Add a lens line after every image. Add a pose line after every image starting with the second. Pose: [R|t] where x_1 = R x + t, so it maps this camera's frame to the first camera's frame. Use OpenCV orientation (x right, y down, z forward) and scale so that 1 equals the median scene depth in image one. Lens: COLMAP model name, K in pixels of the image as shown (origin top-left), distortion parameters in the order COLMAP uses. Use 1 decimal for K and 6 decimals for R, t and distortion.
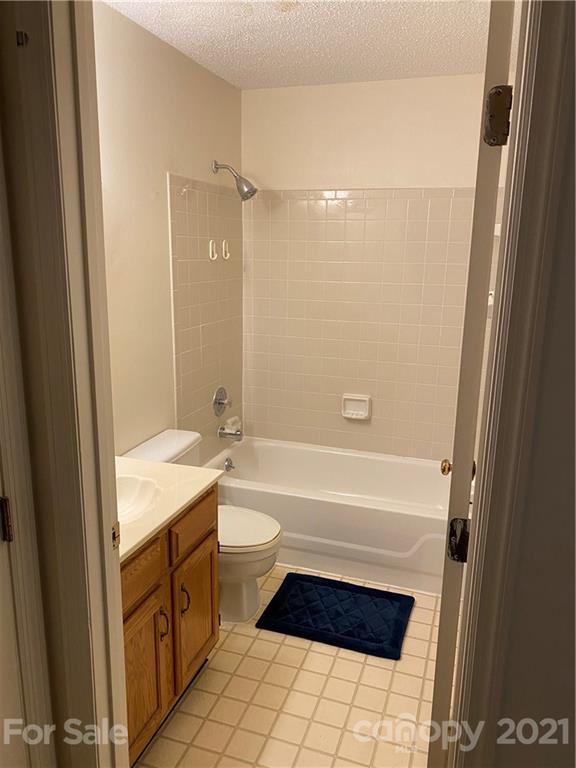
lens RADIAL K [[603.9, 0, 287.0], [0, 603.9, 386.9], [0, 0, 1]] dist [0.044002, -0.065197]
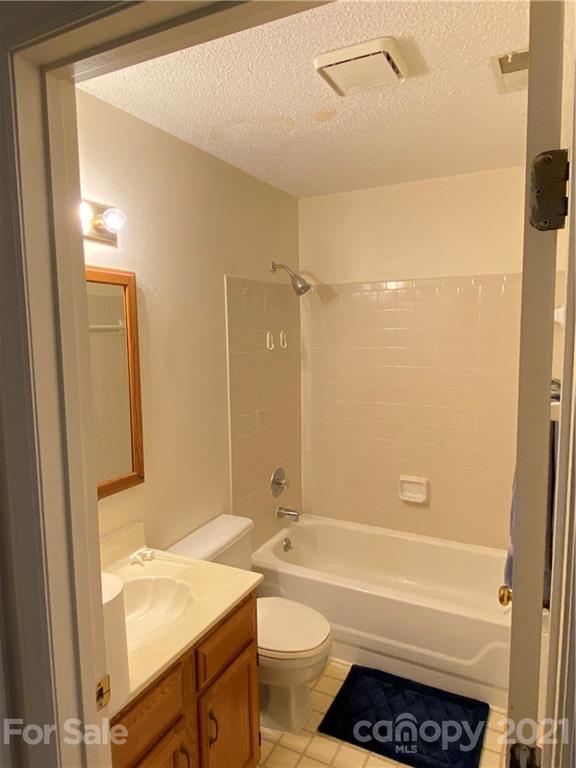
lens RADIAL K [[515.6, 0, 278.1], [0, 515.6, 378.8], [0, 0, 1]] dist [0.035523, -0.038977]
pose [[0.986882, -0.017598, -0.160484, 0.047180], [-0.002867, 0.991974, -0.126406, -0.054773], [0.161420, 0.125208, 0.978911, 0.141008]]
